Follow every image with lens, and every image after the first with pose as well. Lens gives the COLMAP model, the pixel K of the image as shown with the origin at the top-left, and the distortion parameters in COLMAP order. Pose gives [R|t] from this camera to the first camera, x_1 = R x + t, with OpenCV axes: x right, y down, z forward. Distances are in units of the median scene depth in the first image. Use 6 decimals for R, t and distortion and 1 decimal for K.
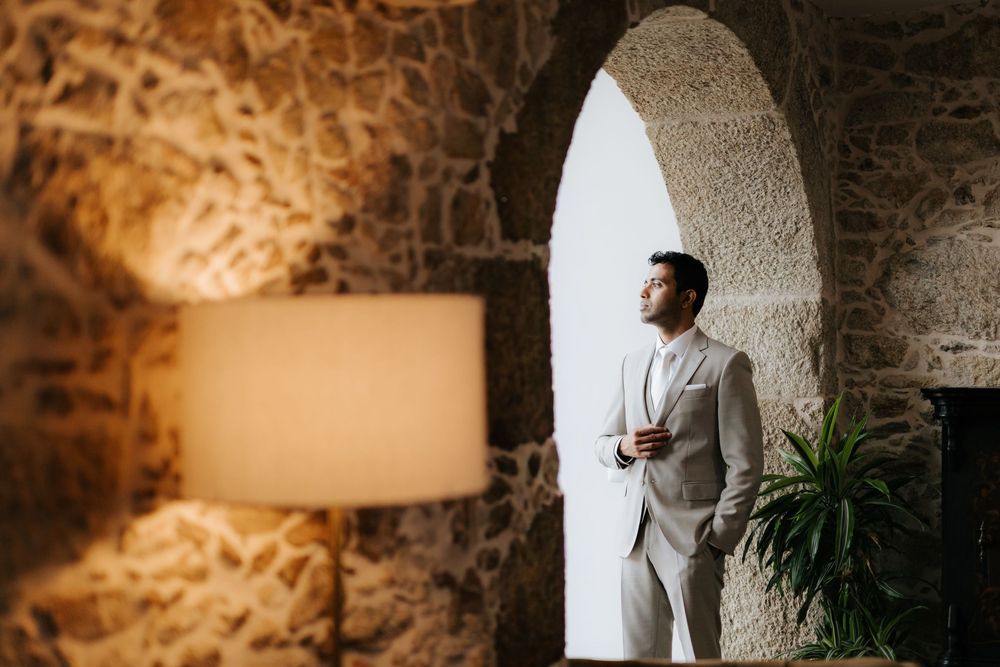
lens RADIAL K [[2216.1, 0, 499.7], [0, 2216.1, 323.6], [0, 0, 1]] dist [0.023731, 0.000000]
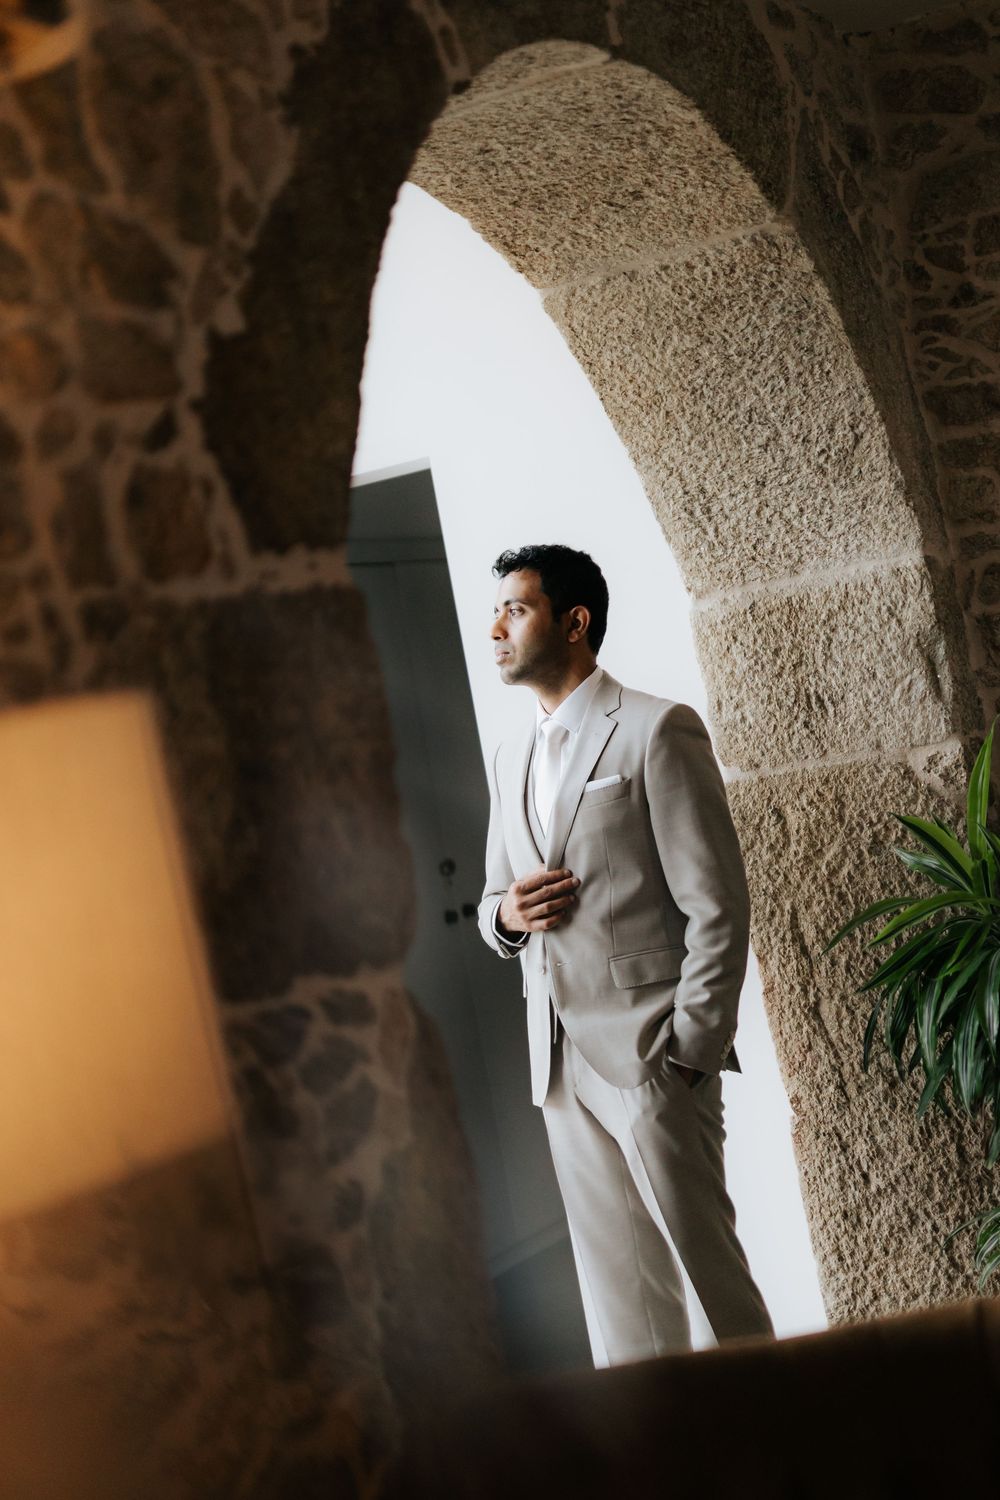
lens RADIAL K [[3324.2, 0, 500.8], [0, 3324.2, 763.4], [0, 0, 1]] dist [0.023731, 0.000000]
pose [[0.983930, -0.178427, 0.006734, 0.031422], [0.178205, 0.983665, 0.025406, -0.001208], [-0.011157, -0.023798, 0.999655, 0.204901]]
